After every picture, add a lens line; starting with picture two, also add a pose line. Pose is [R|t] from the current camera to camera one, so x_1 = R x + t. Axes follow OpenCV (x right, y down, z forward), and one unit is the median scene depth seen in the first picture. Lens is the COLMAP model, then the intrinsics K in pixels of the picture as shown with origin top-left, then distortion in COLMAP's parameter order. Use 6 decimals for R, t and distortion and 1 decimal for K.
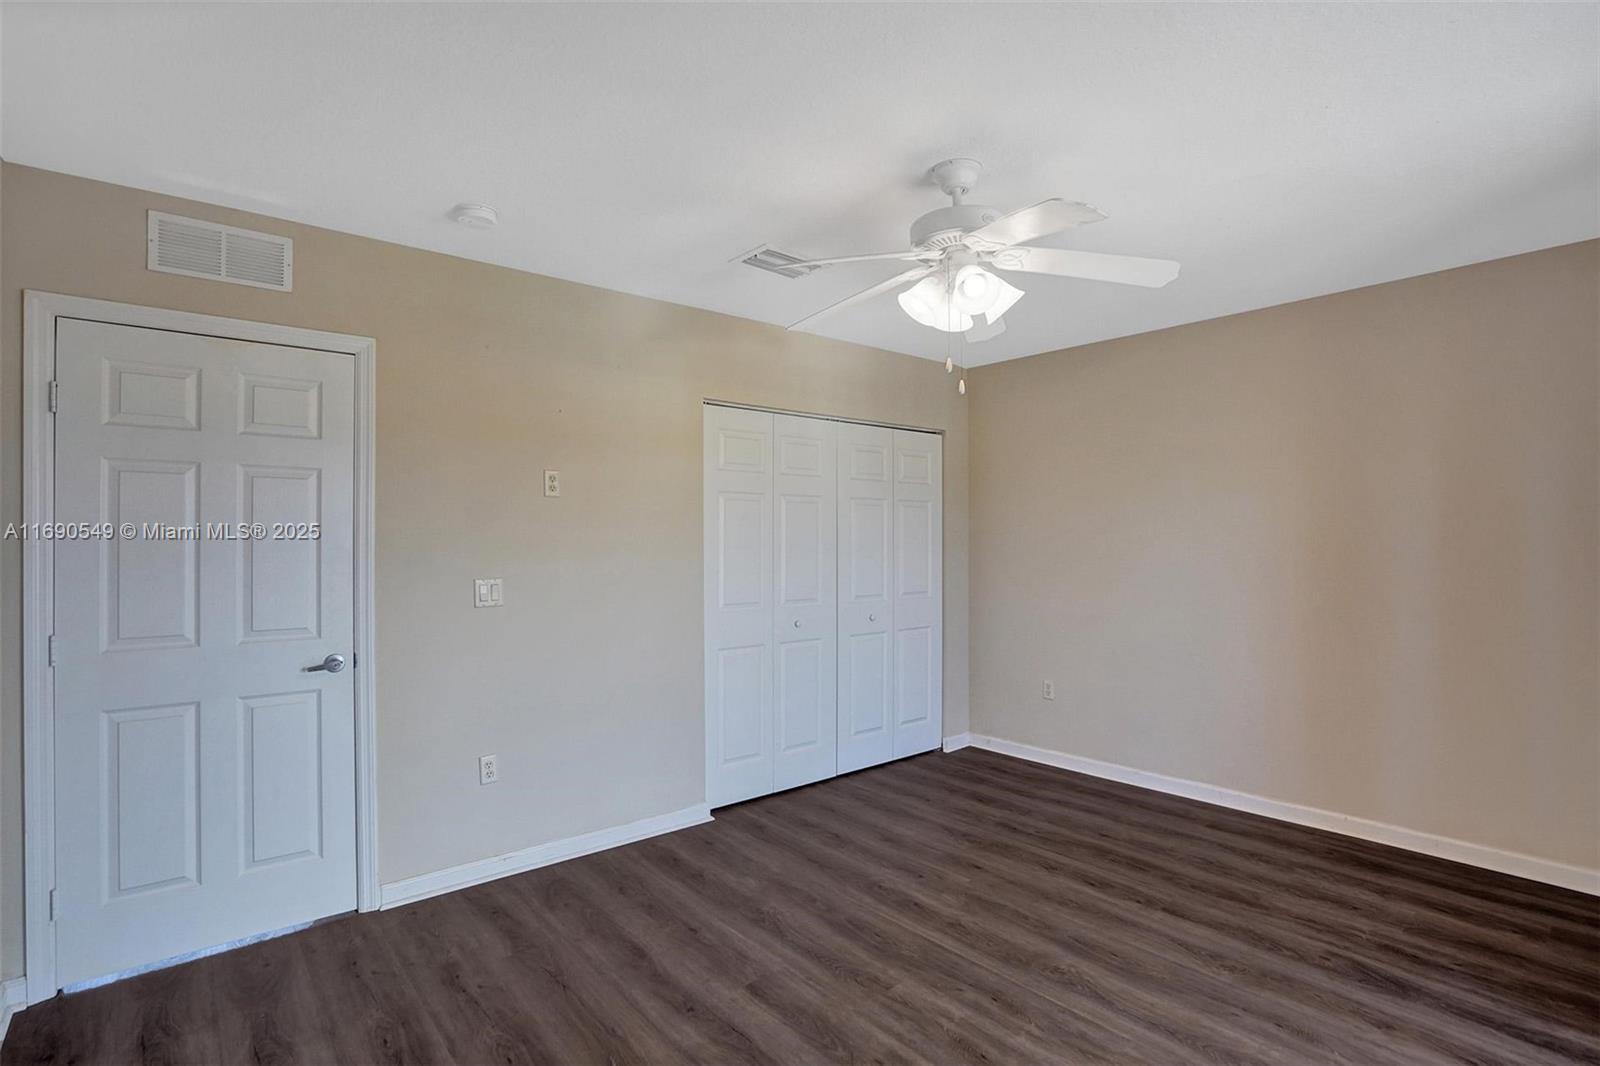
lens RADIAL K [[769.0, 0, 800.0], [0, 769.0, 533.0], [0, 0, 1]] dist [-0.044732, 0.017879]
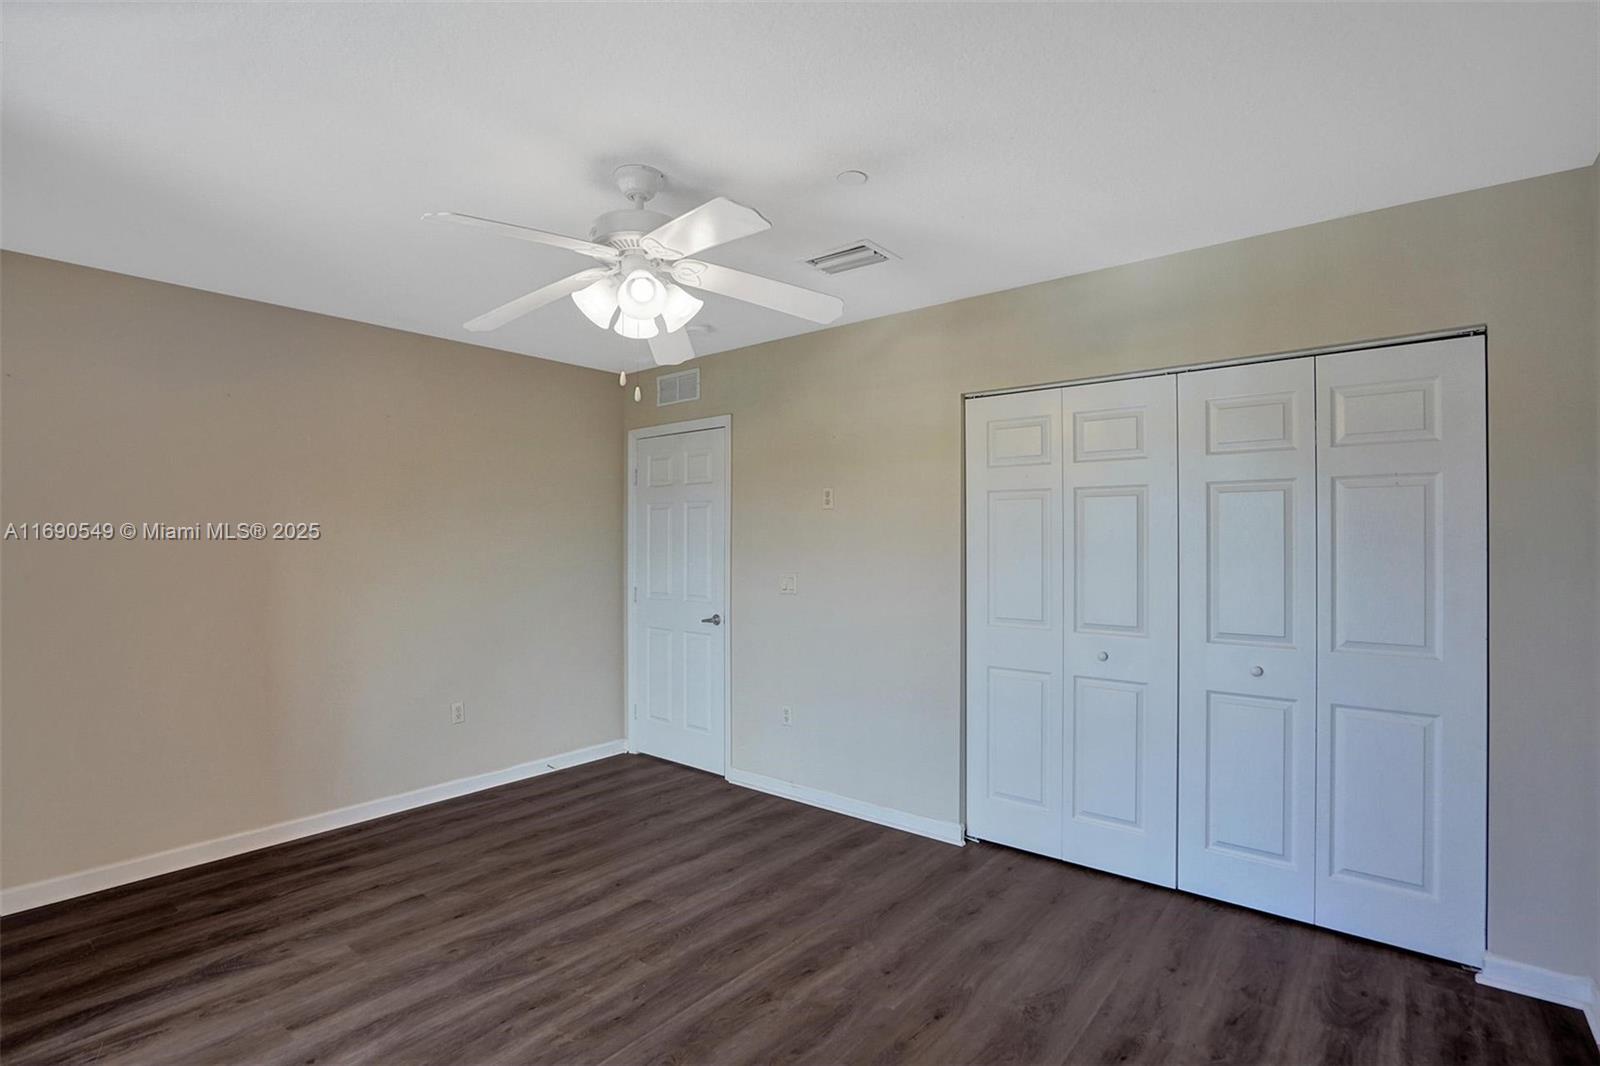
lens RADIAL K [[769.0, 0, 800.0], [0, 769.0, 533.0], [0, 0, 1]] dist [-0.044732, 0.017879]
pose [[0.182574, -0.006378, -0.983172, 1.069536], [0.007755, 0.999957, -0.005047, -0.004096], [0.983162, -0.006703, 0.182615, 0.894082]]
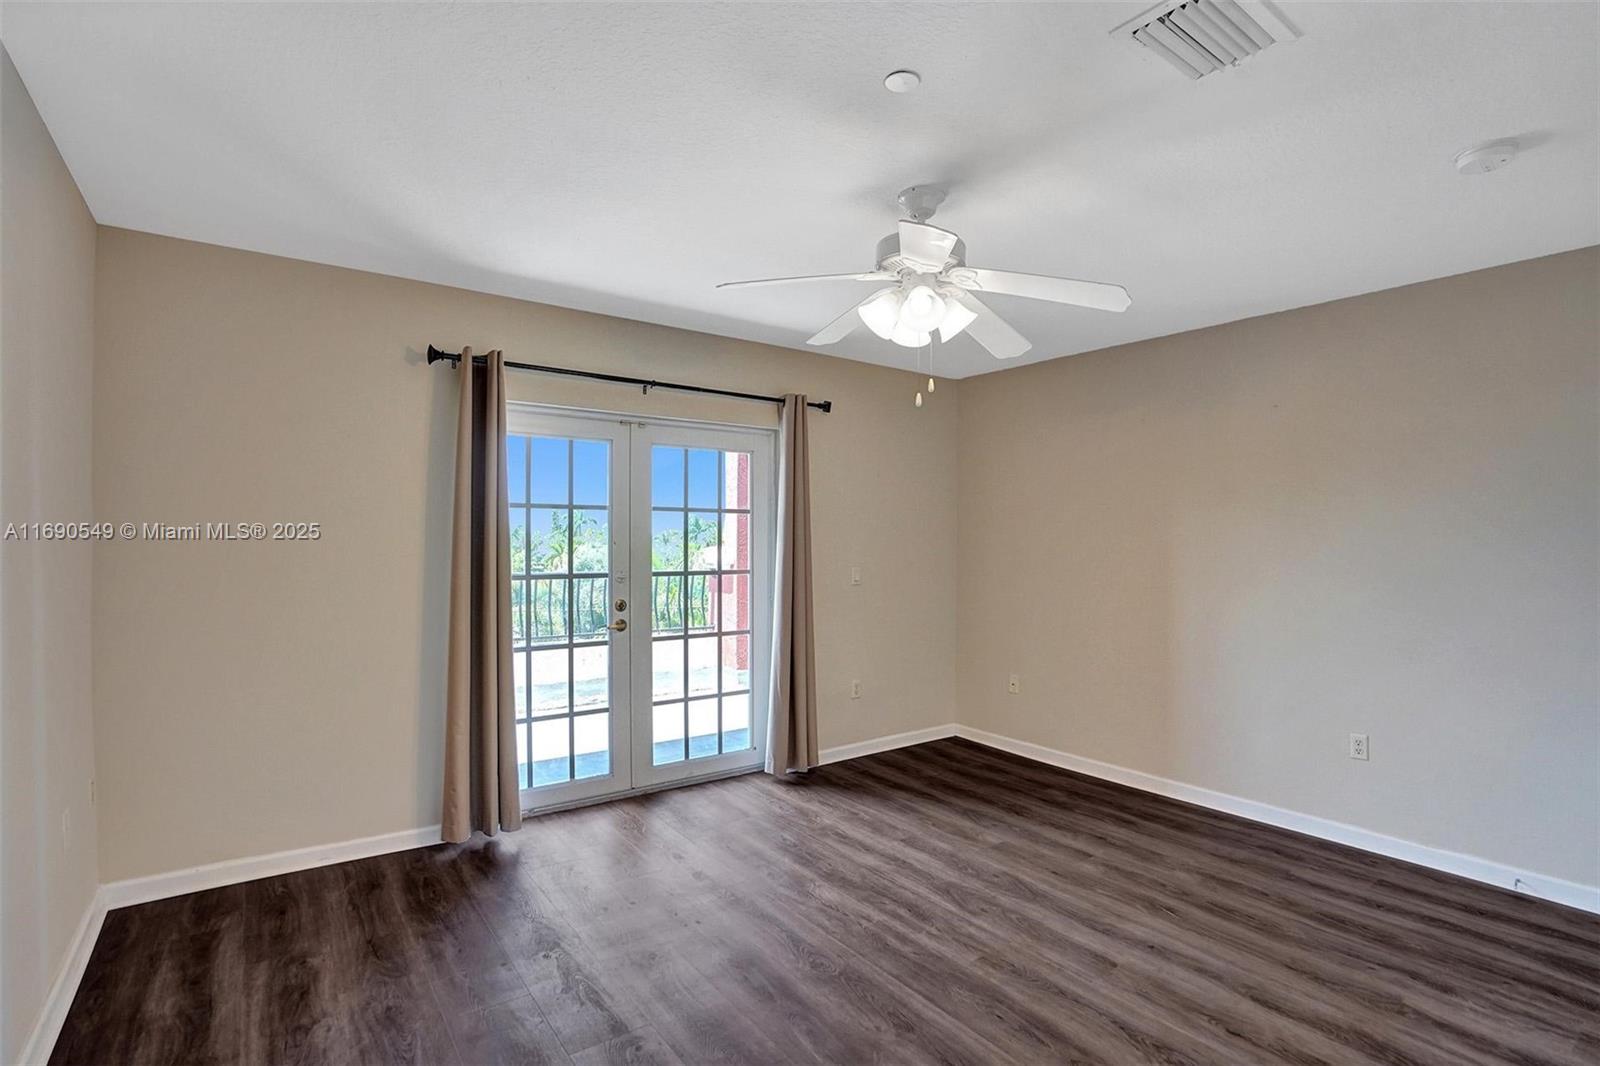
lens RADIAL K [[769.0, 0, 800.0], [0, 769.0, 533.0], [0, 0, 1]] dist [-0.044732, 0.017879]
pose [[-0.997669, -0.000479, 0.068238, 0.262510], [-0.001332, 0.999921, -0.012463, 0.006016], [-0.068227, -0.012524, -0.997591, 1.829320]]
